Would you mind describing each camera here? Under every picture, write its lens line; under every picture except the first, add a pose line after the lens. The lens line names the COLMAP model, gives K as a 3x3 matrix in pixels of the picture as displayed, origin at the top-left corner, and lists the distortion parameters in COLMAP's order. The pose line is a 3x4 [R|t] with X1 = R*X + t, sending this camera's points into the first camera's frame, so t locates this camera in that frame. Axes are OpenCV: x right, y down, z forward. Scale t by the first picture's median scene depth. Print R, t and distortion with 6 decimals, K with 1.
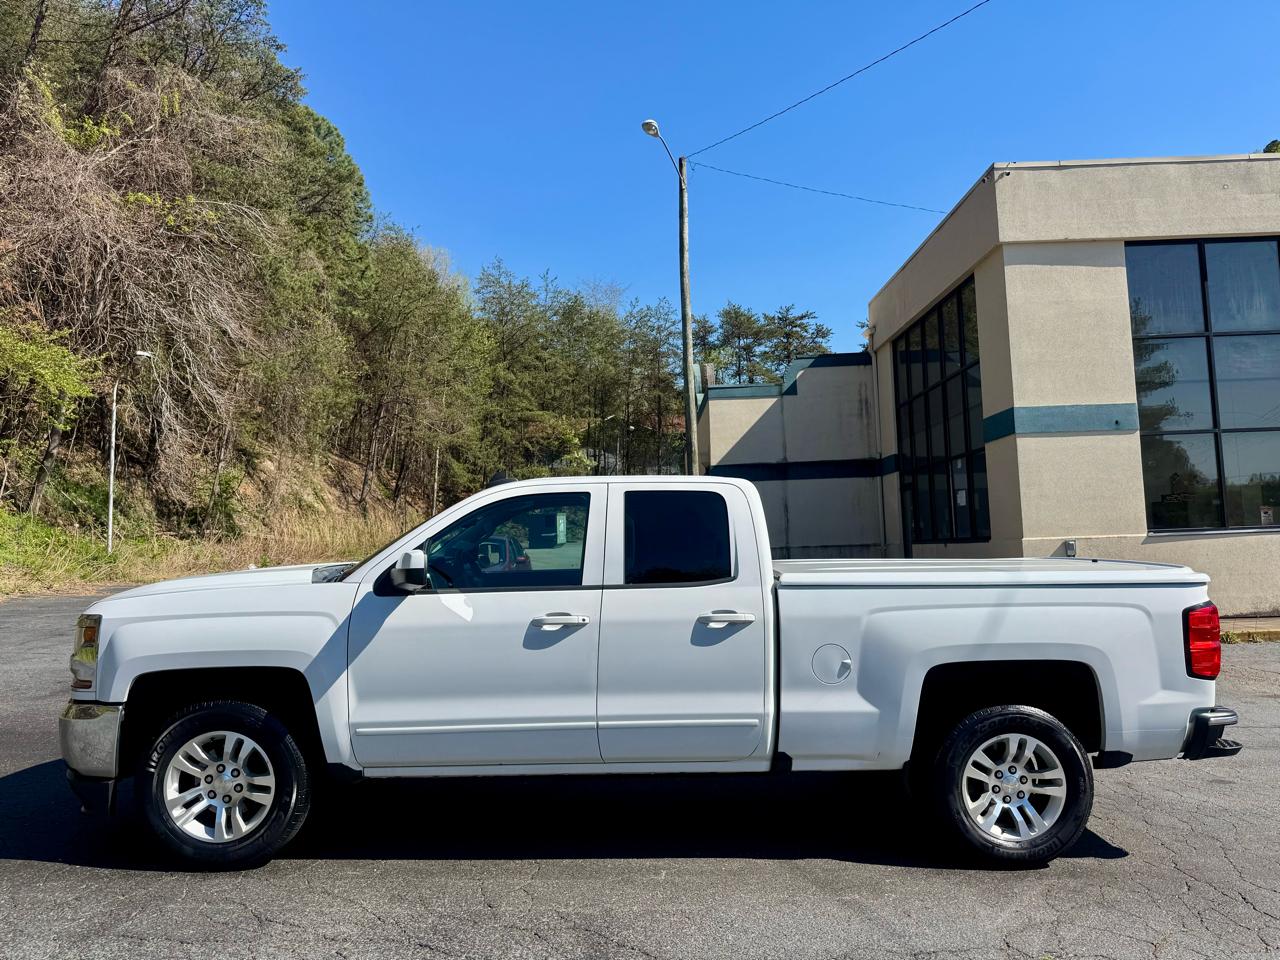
lens RADIAL K [[897.0, 0, 647.9], [0, 897.0, 469.7], [0, 0, 1]] dist [0.027470, -0.042021]
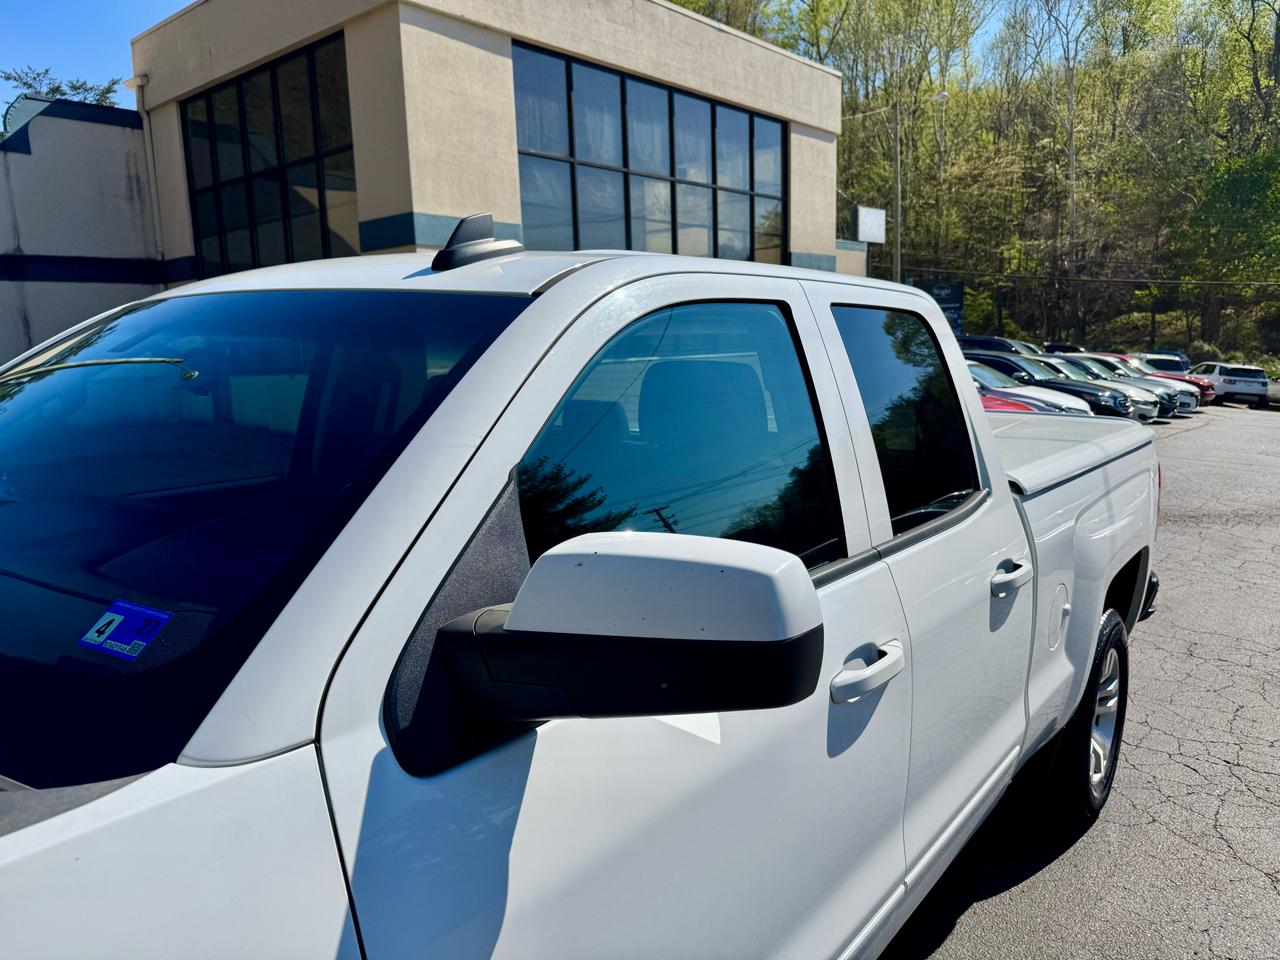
lens RADIAL K [[897.0, 0, 620.0], [0, 897.0, 496.4], [0, 0, 1]] dist [0.027470, -0.042021]
pose [[0.642707, -0.109735, 0.758212, -0.113166], [-0.061737, 0.979051, 0.194029, 0.013508], [-0.763621, -0.171514, 0.622468, 0.220099]]
